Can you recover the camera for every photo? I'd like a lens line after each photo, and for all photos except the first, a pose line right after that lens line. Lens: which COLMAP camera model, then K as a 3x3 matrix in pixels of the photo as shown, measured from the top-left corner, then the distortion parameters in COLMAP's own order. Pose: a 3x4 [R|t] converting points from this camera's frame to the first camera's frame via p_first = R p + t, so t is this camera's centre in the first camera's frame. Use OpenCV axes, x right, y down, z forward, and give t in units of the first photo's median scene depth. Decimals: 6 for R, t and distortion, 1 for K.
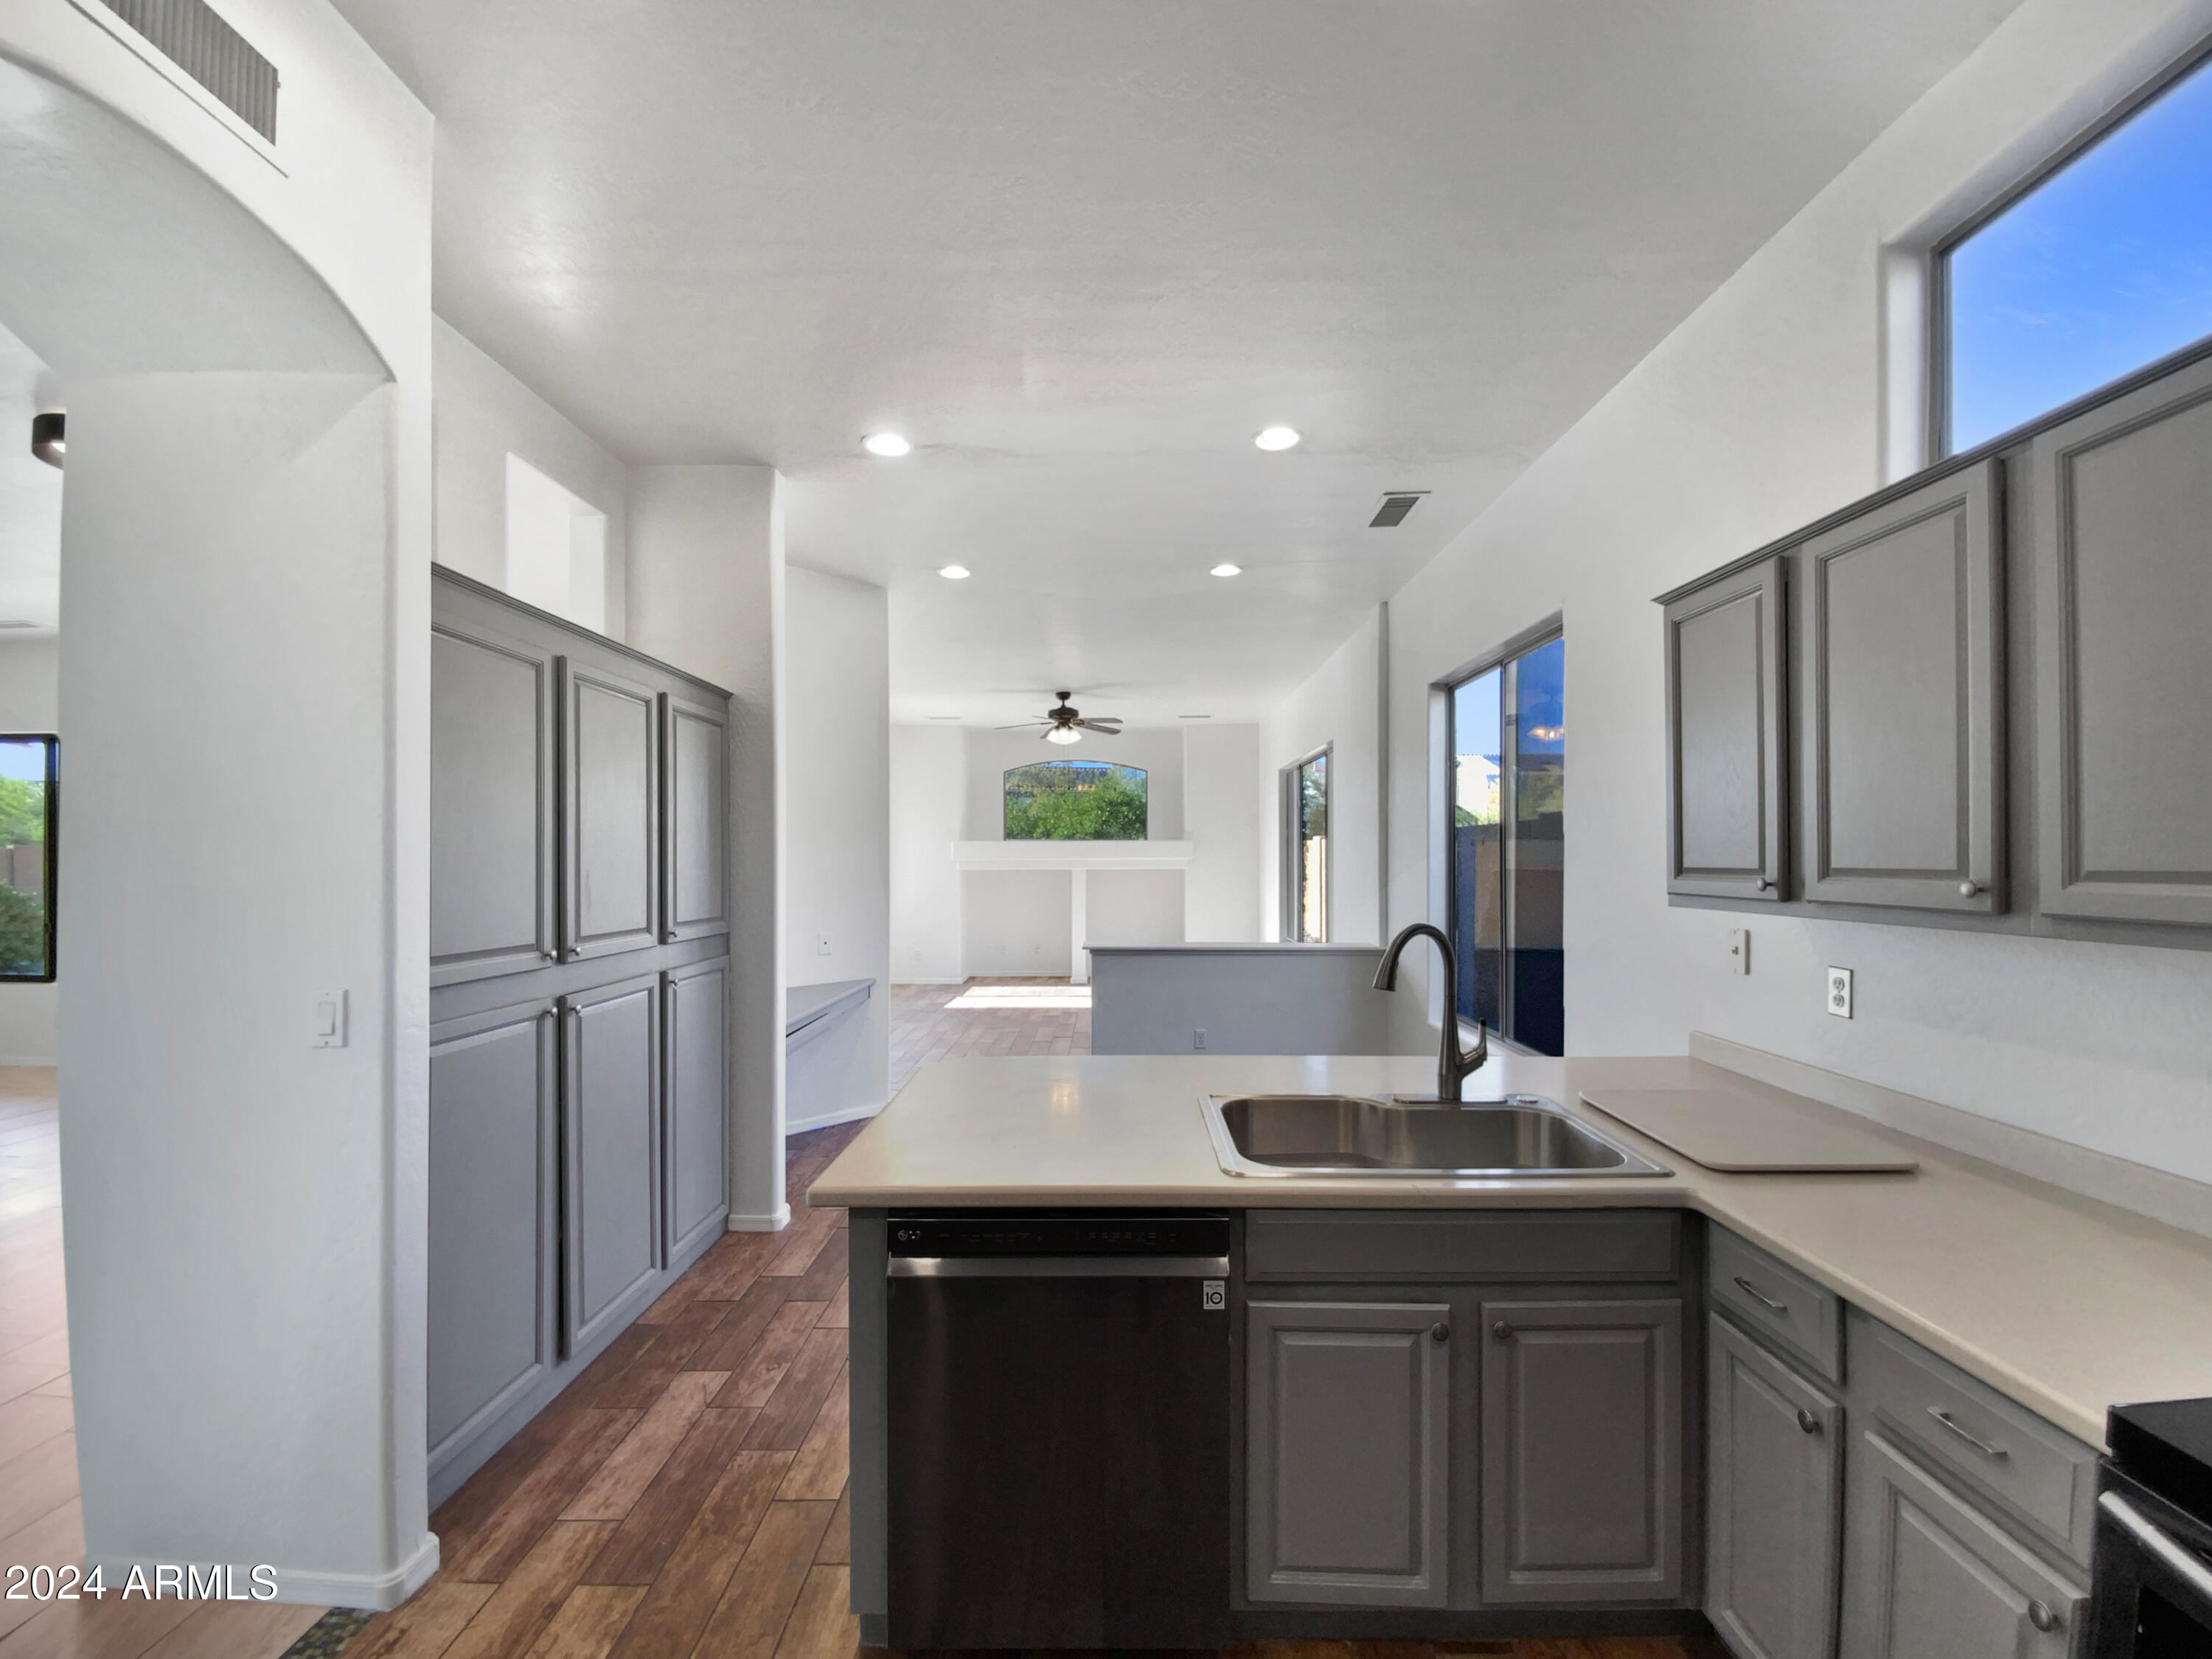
lens RADIAL K [[931.7, 0, 1104.6], [0, 931.7, 847.2], [0, 0, 1]] dist [0.001186, 0.000116]
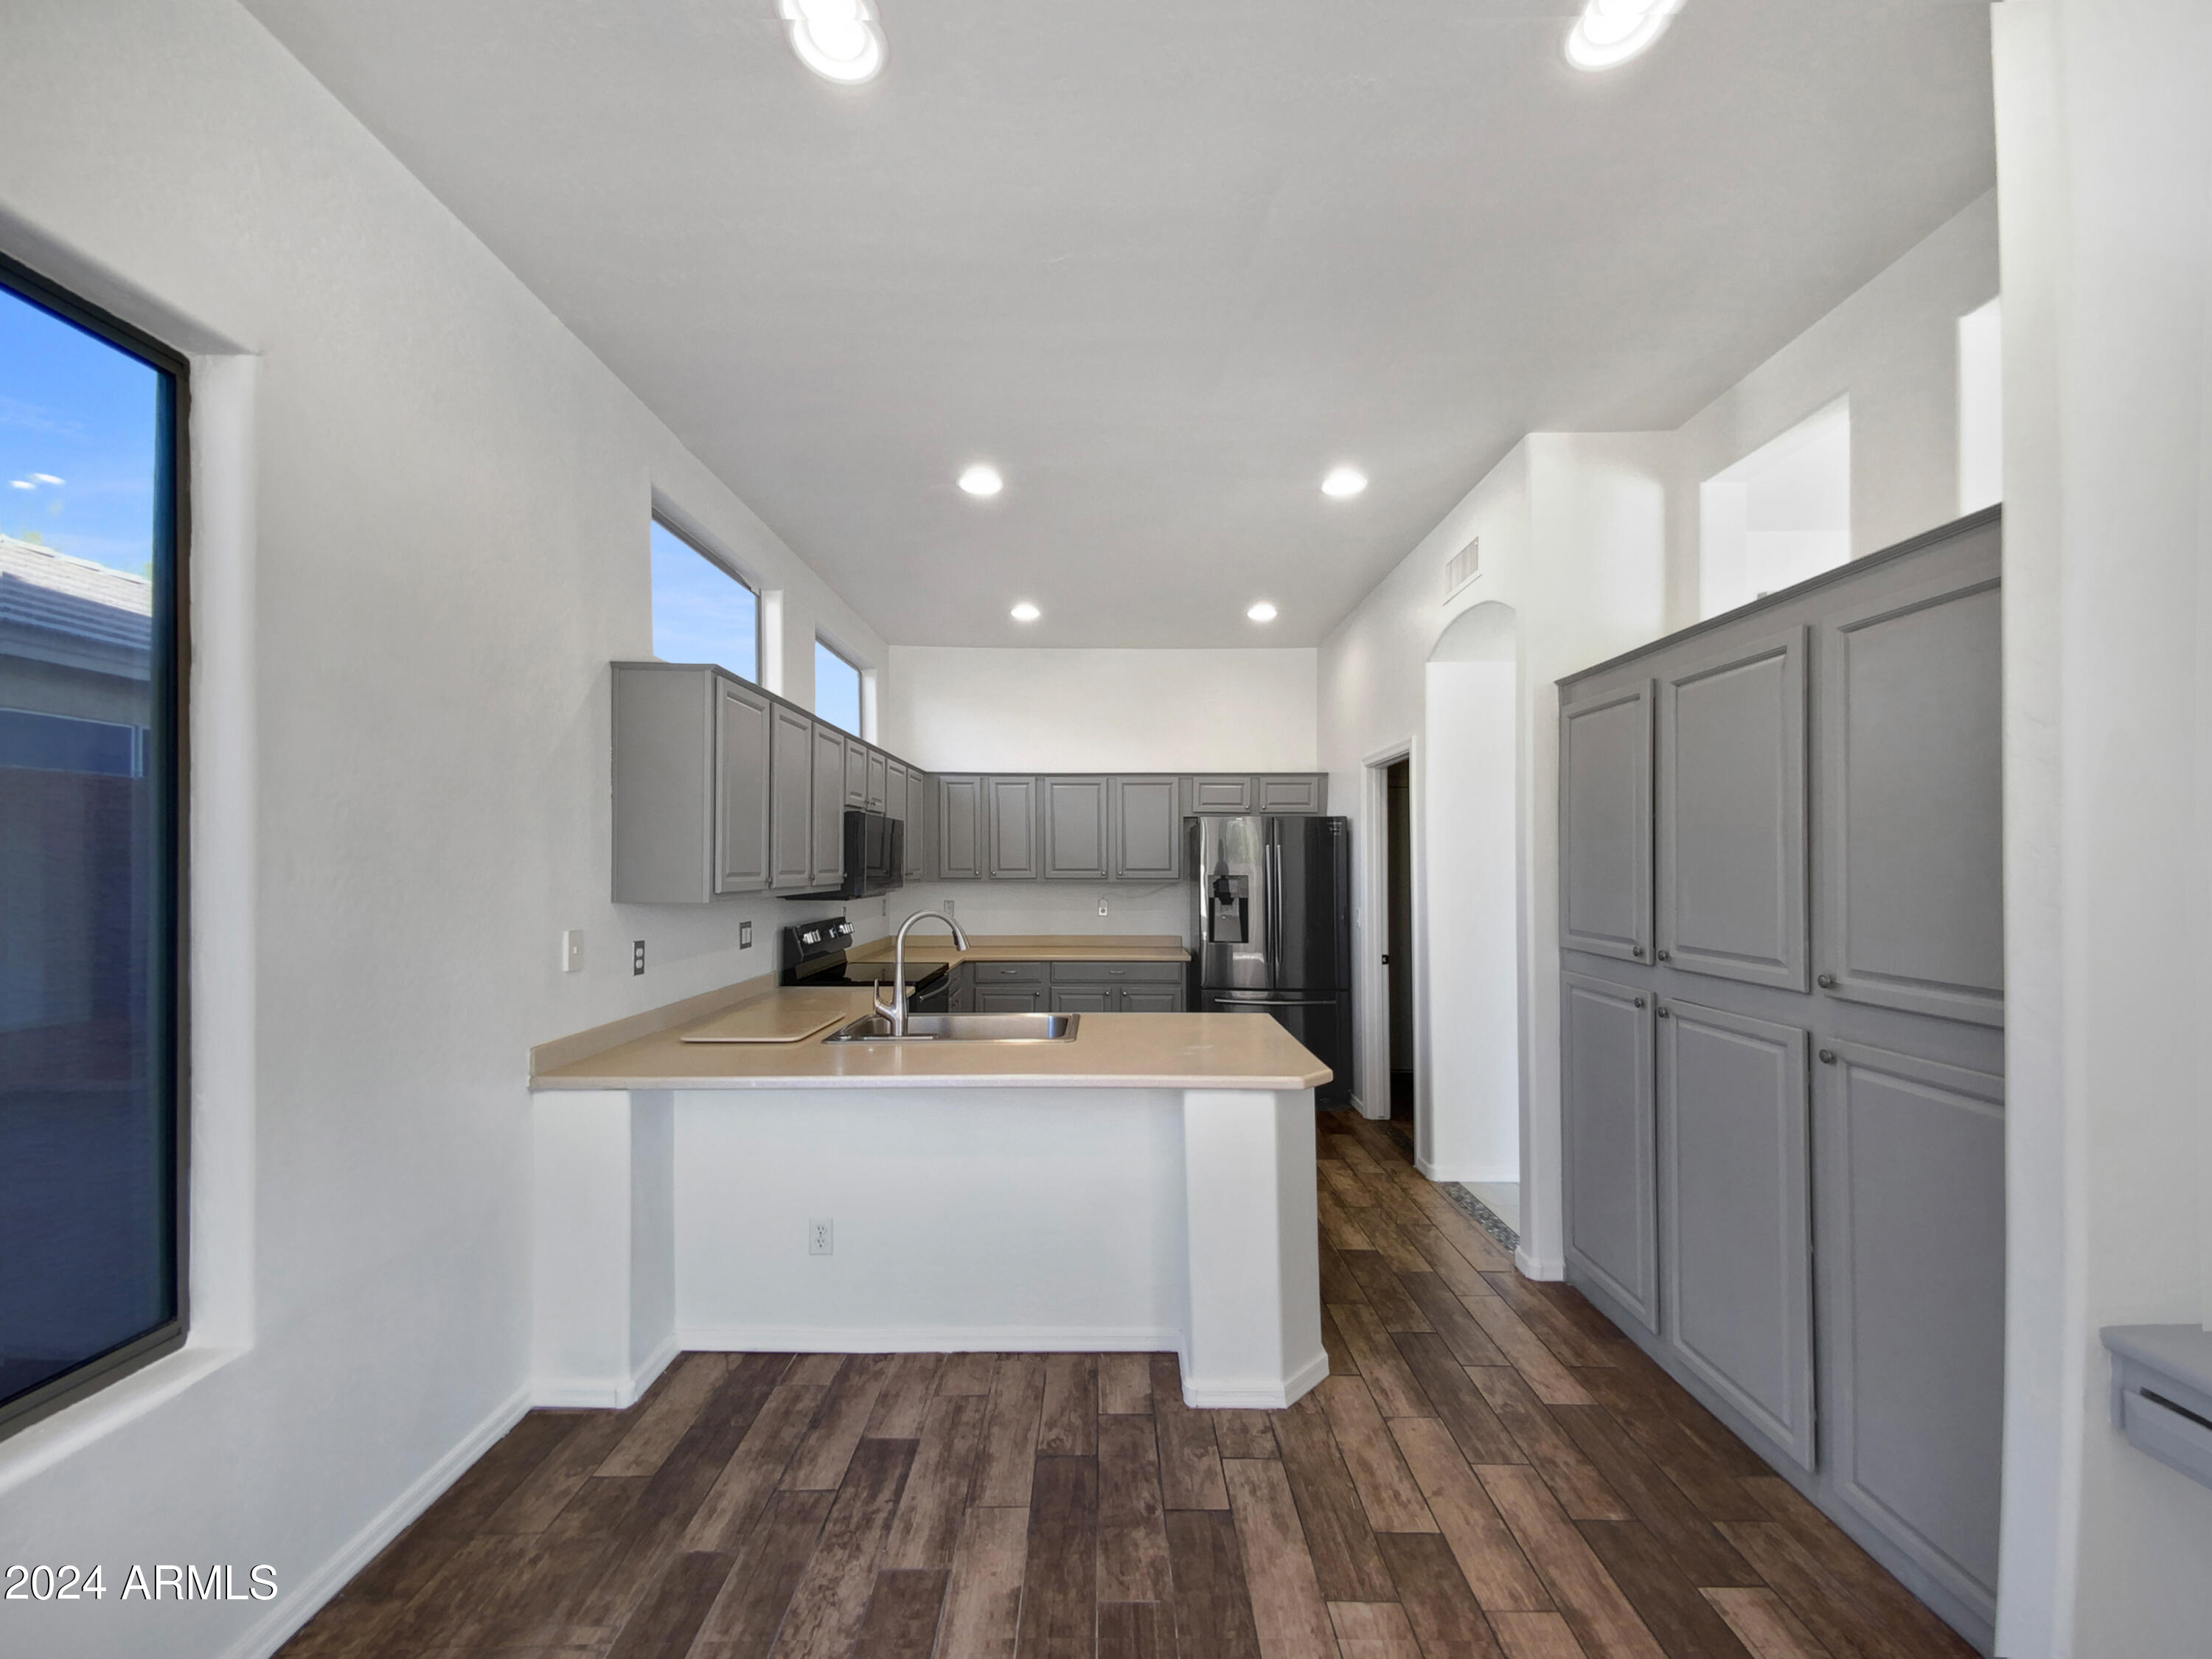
lens RADIAL K [[931.7, 0, 1106.8], [0, 931.7, 851.3], [0, 0, 1]] dist [0.001186, 0.000116]
pose [[-0.999826, 0.000514, -0.018651, 0.070451], [0.000902, 0.999783, -0.020815, 0.016481], [0.018636, -0.020828, -0.999609, 2.053086]]
